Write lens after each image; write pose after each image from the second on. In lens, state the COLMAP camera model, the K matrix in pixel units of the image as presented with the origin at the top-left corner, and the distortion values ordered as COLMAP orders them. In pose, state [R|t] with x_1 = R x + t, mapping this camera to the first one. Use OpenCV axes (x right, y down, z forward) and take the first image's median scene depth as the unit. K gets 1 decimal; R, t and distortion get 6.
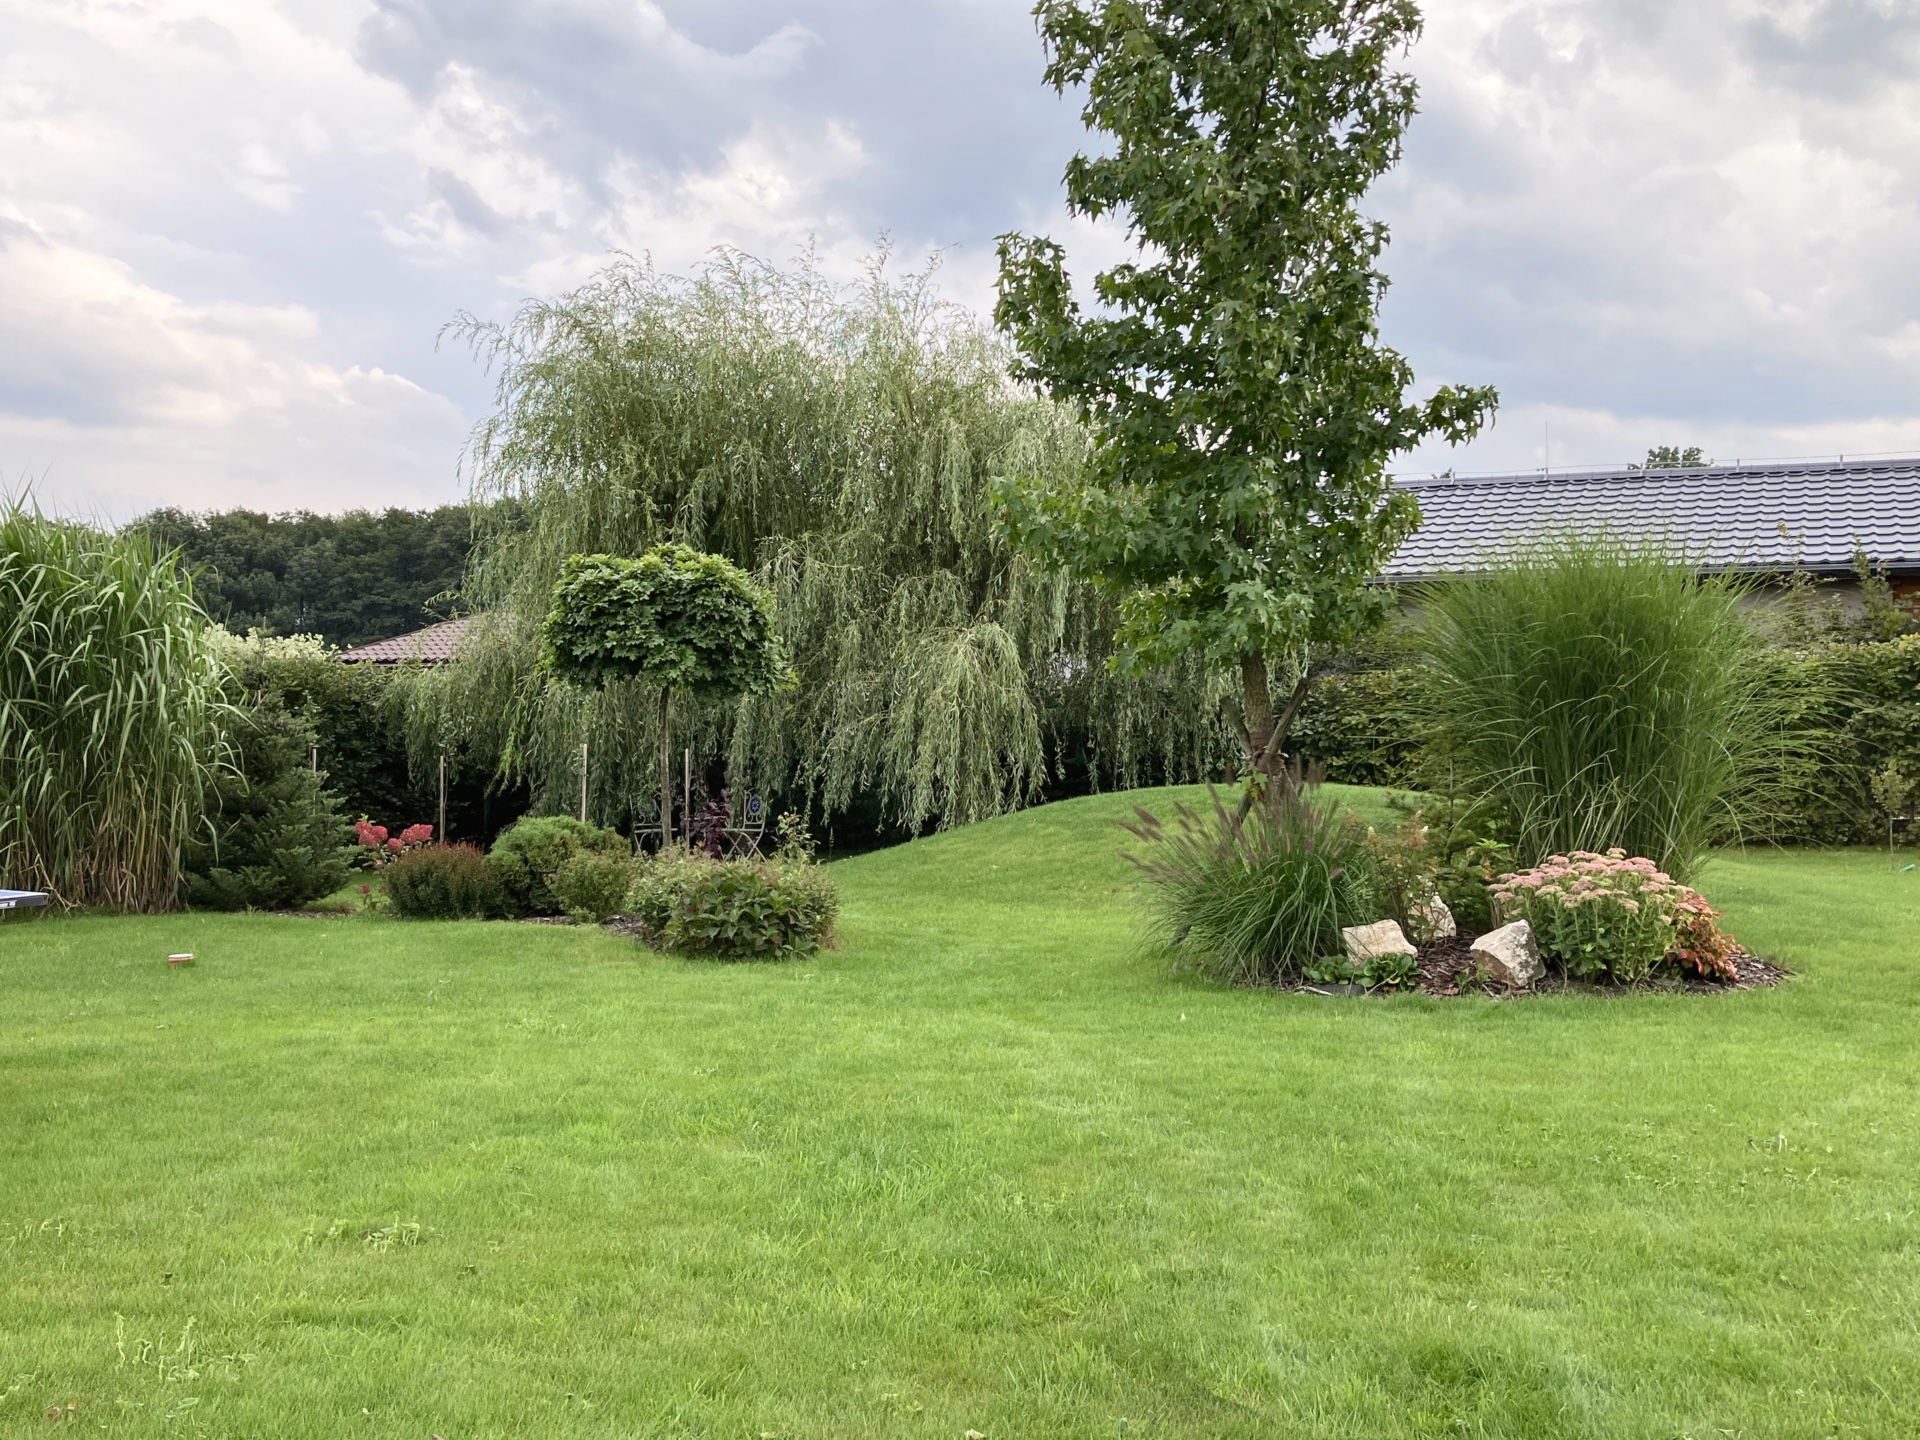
lens RADIAL K [[1527.4, 0, 959.2], [0, 1527.4, 715.9], [0, 0, 1]] dist [0.098341, -0.001816]
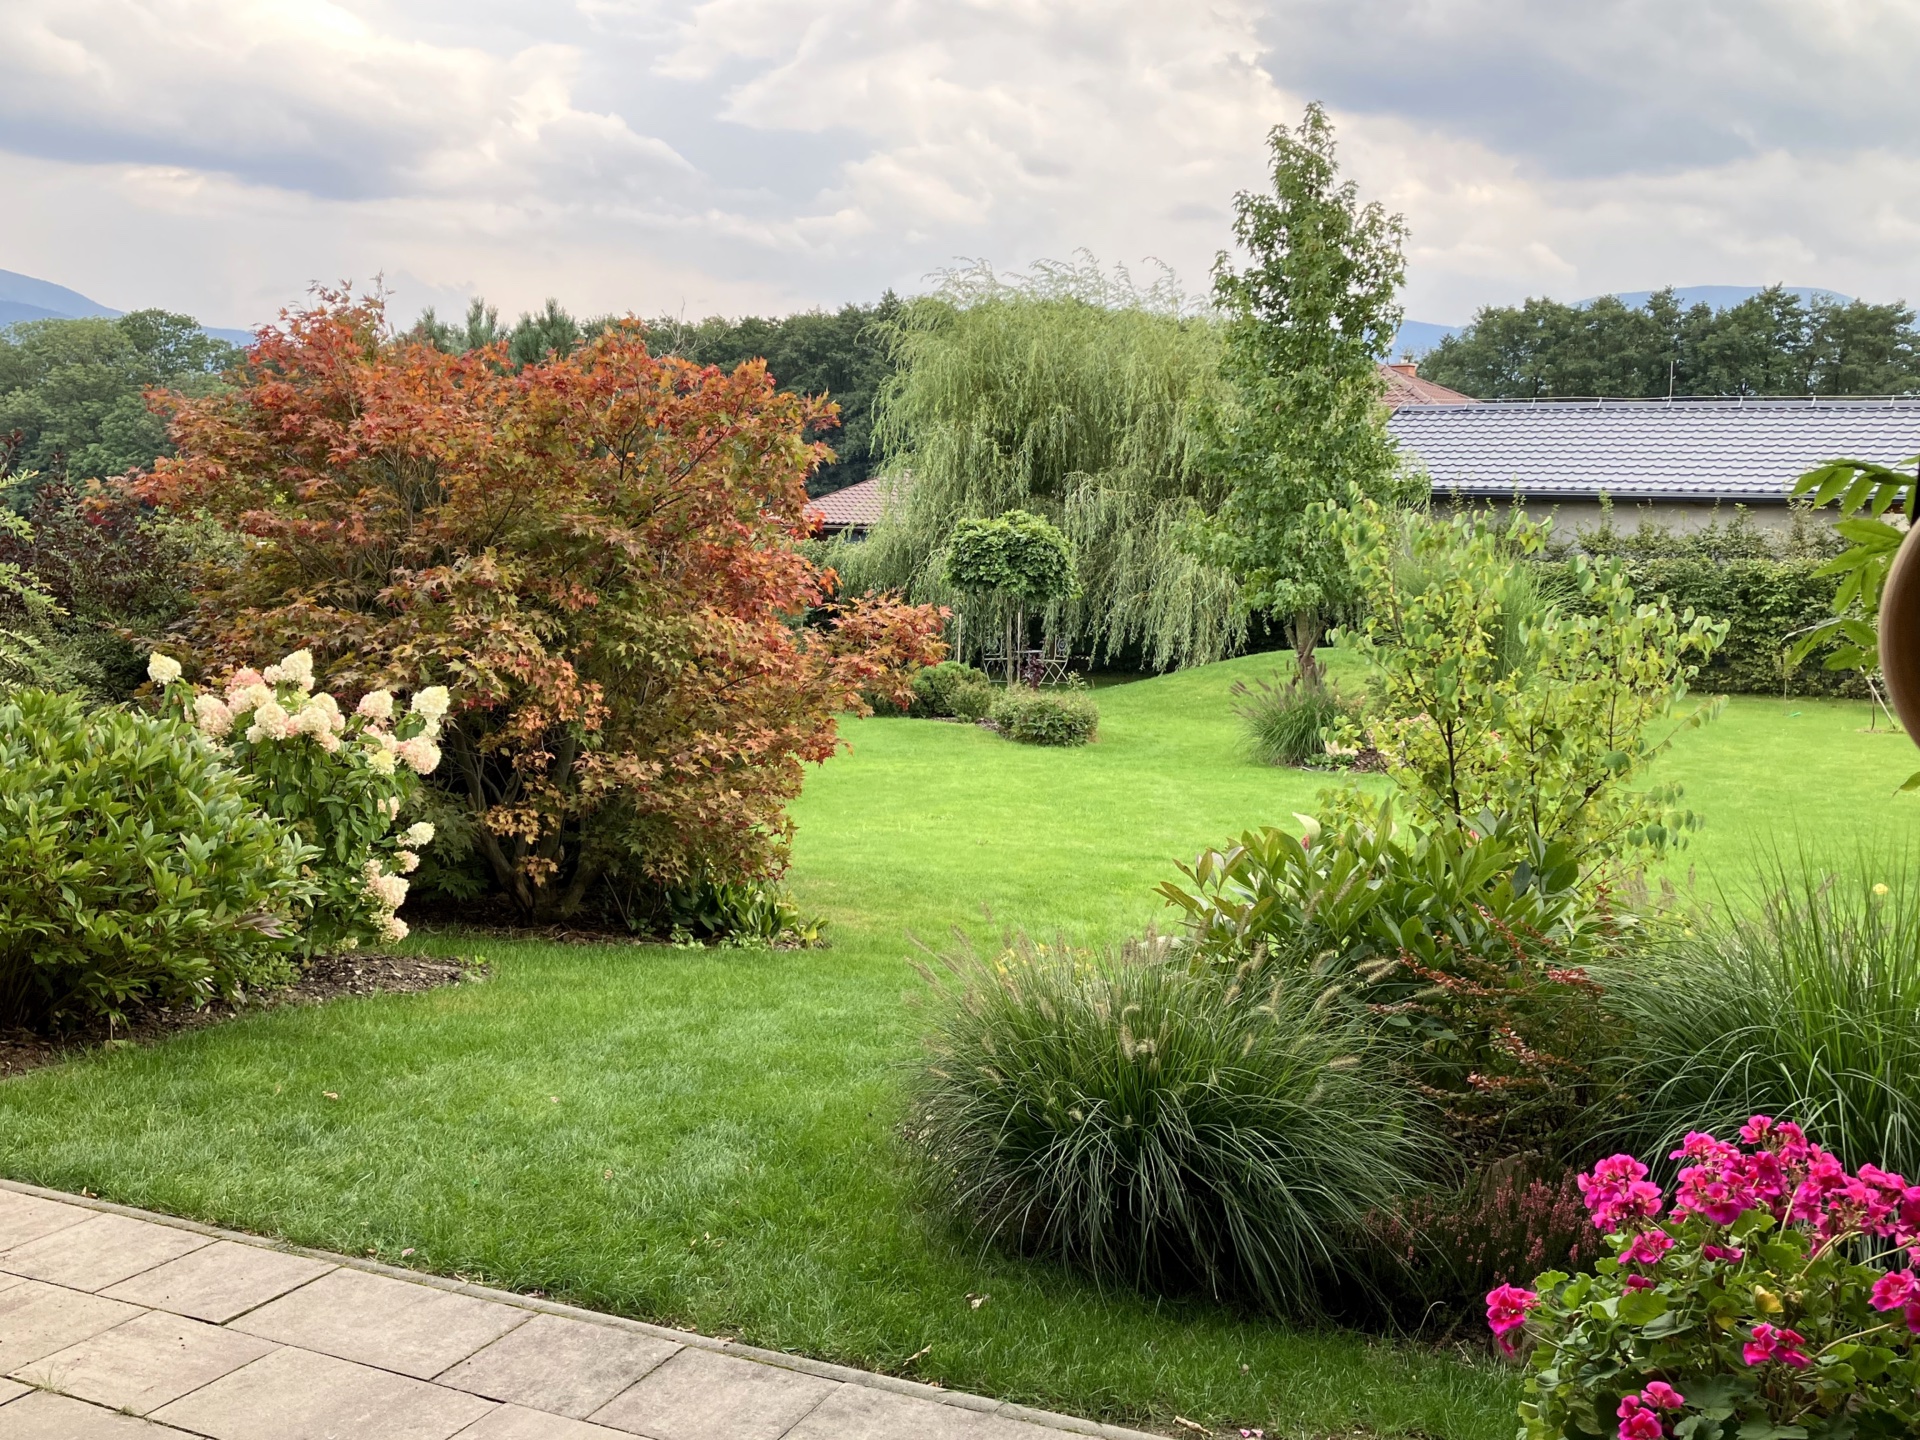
lens RADIAL K [[1527.4, 0, 958.9], [0, 1527.4, 721.9], [0, 0, 1]] dist [0.098341, -0.001816]
pose [[0.978154, 0.036186, -0.204708, 0.094145], [-0.007504, 0.990238, 0.139185, -0.092477], [0.207746, -0.134608, 0.968877, -0.594199]]
